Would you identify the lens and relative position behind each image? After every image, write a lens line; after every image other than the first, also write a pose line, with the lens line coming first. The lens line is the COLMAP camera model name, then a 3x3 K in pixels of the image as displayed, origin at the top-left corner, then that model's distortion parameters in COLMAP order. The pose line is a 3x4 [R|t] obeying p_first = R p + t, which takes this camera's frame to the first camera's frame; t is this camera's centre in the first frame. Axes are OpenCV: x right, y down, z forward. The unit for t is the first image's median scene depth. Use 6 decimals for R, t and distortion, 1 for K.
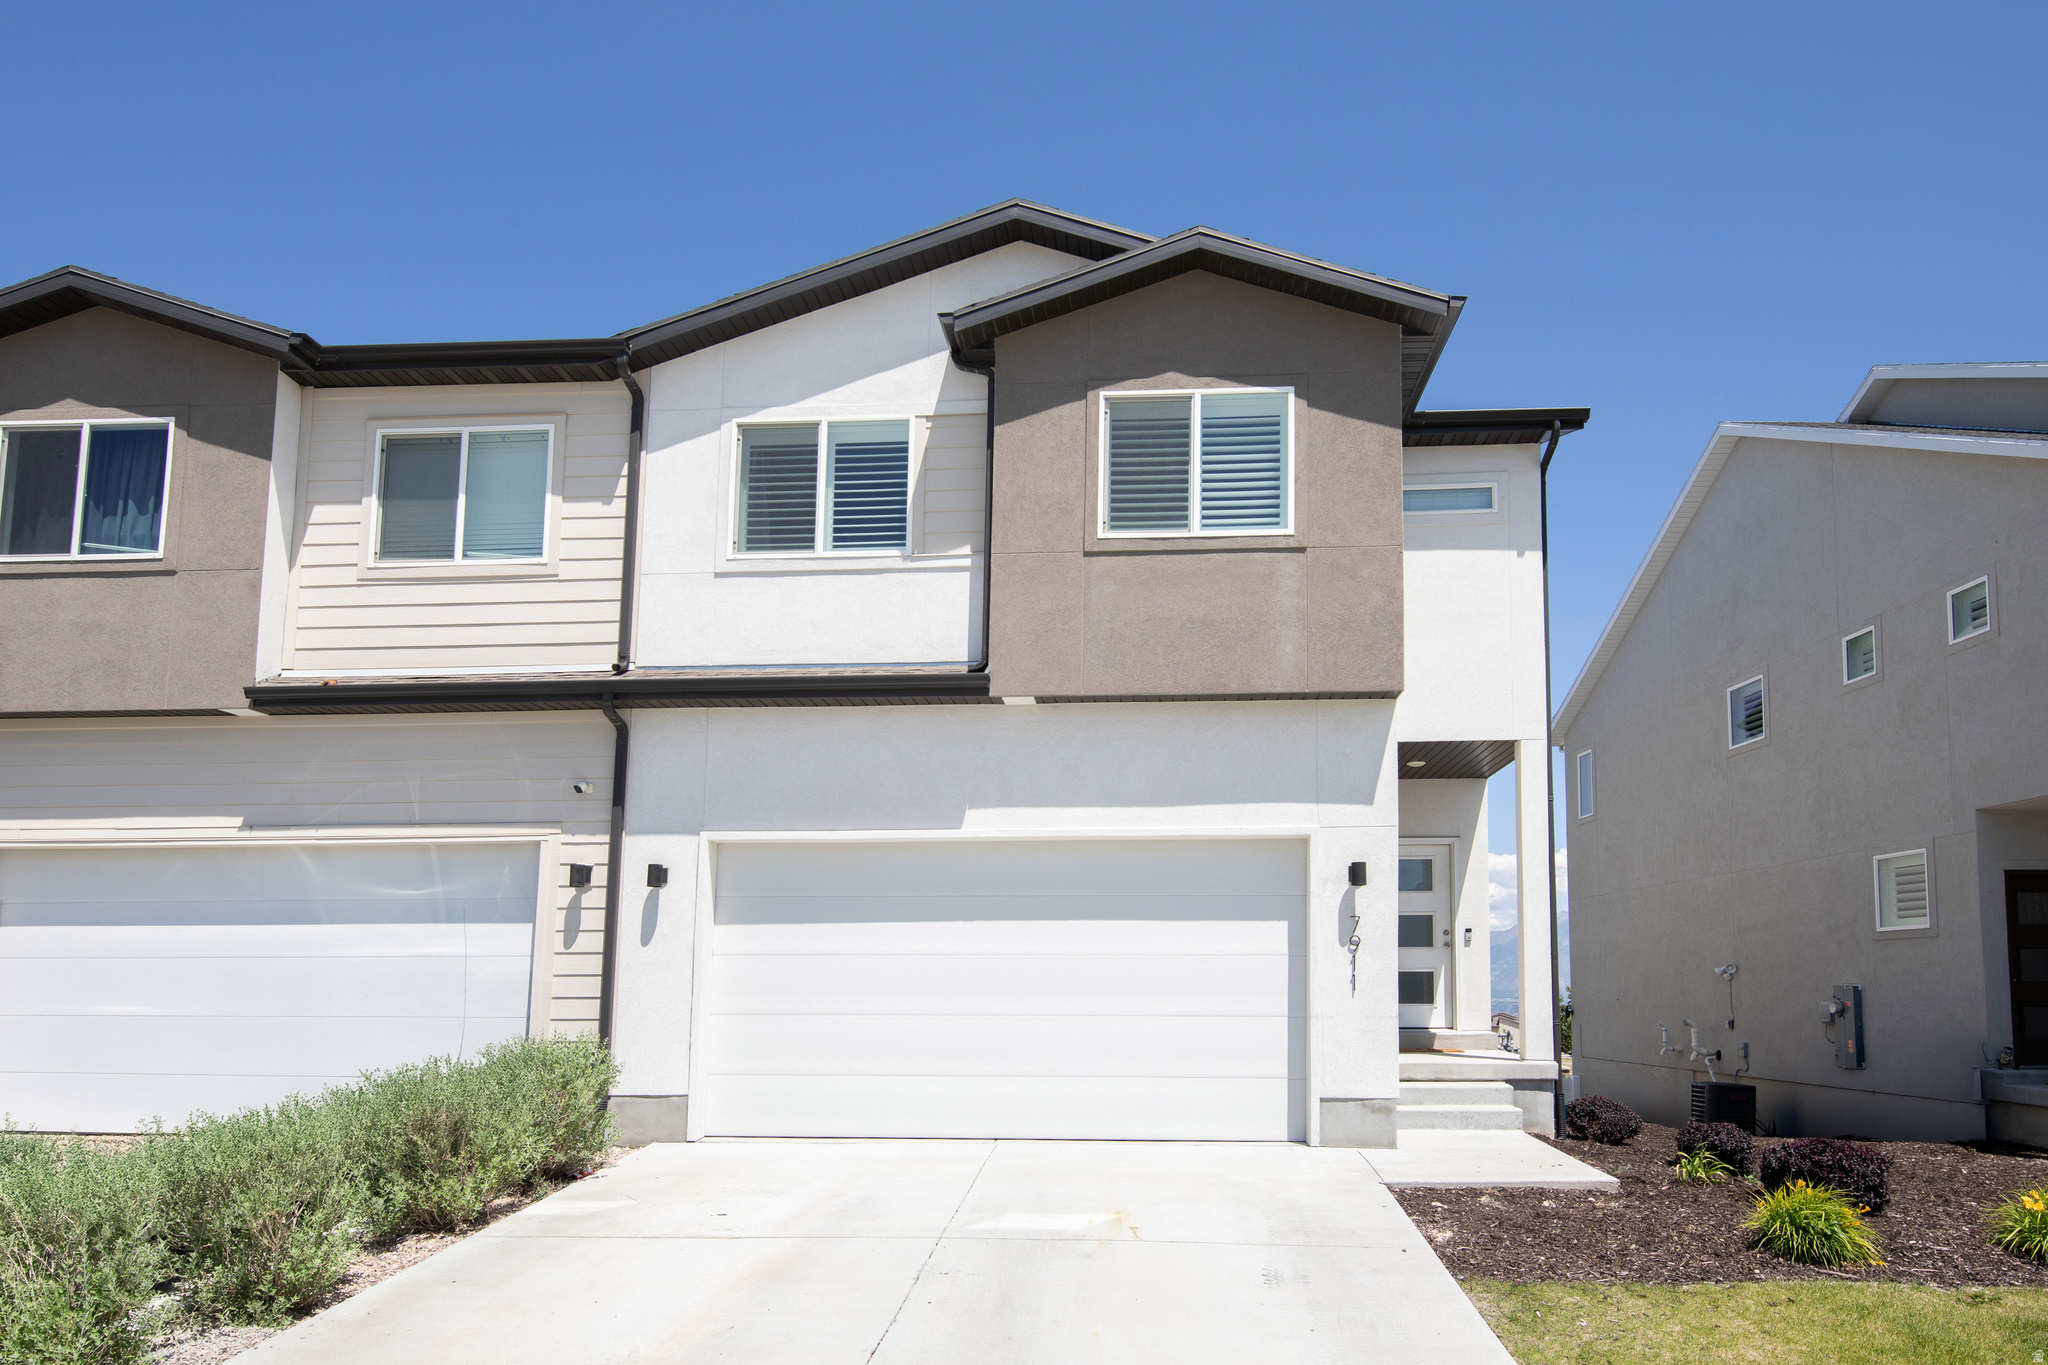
lens RADIAL K [[1198.9, 0, 1024.7], [0, 1198.9, 805.1], [0, 0, 1]] dist [-0.000754, -0.000806]
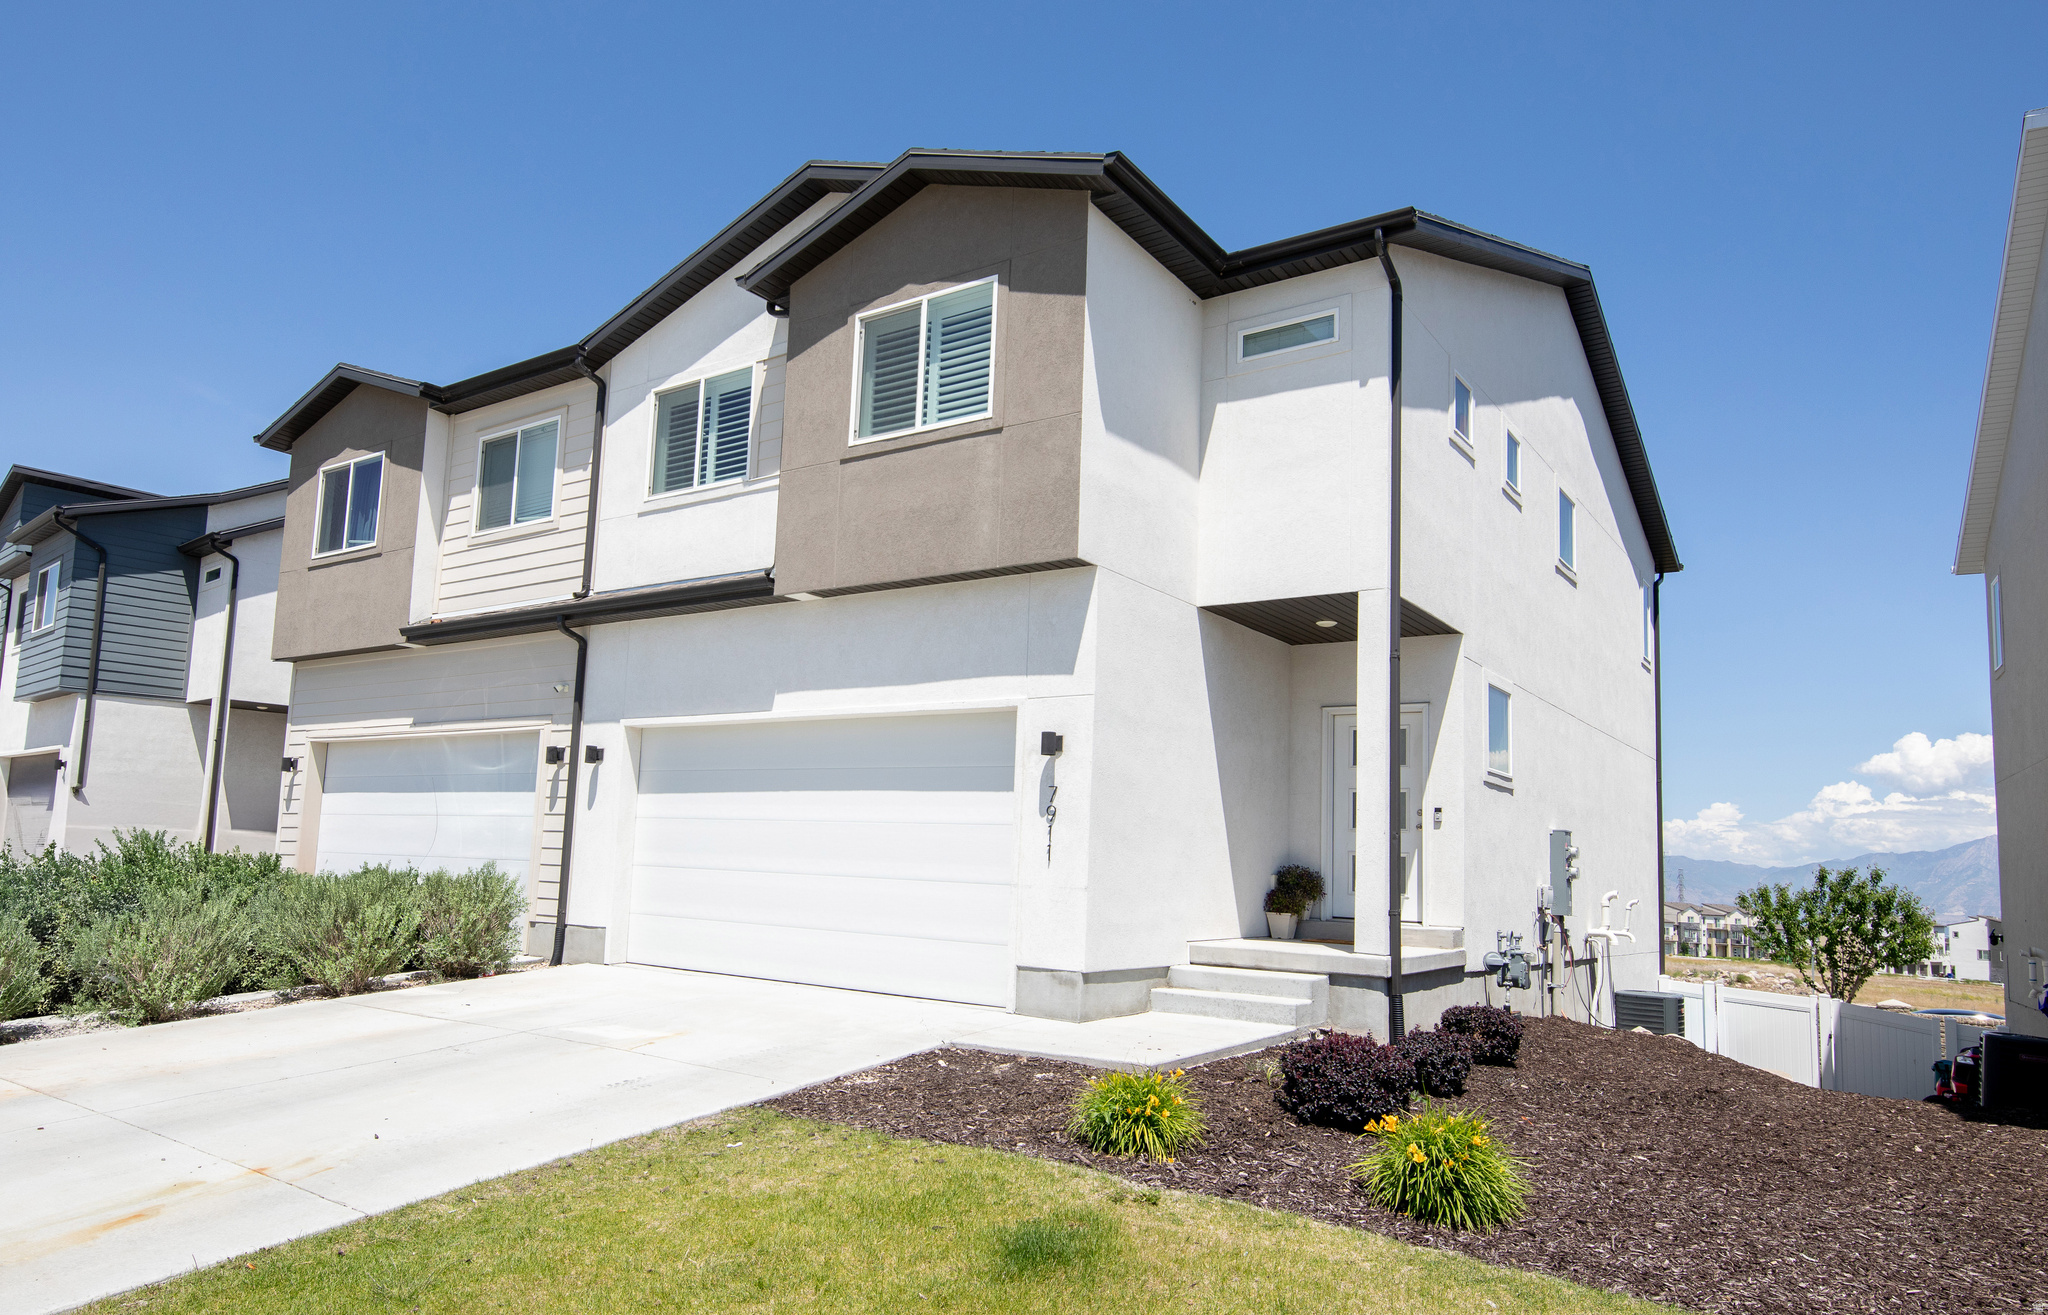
lens RADIAL K [[1247.1, 0, 1024.0], [0, 1247.1, 657.5], [0, 0, 1]] dist [-0.001152, 0.000387]
pose [[0.854153, -0.052605, -0.517353, 0.770306], [0.036871, 0.998493, -0.040653, 0.025952], [0.518712, 0.015649, 0.854806, 0.093026]]
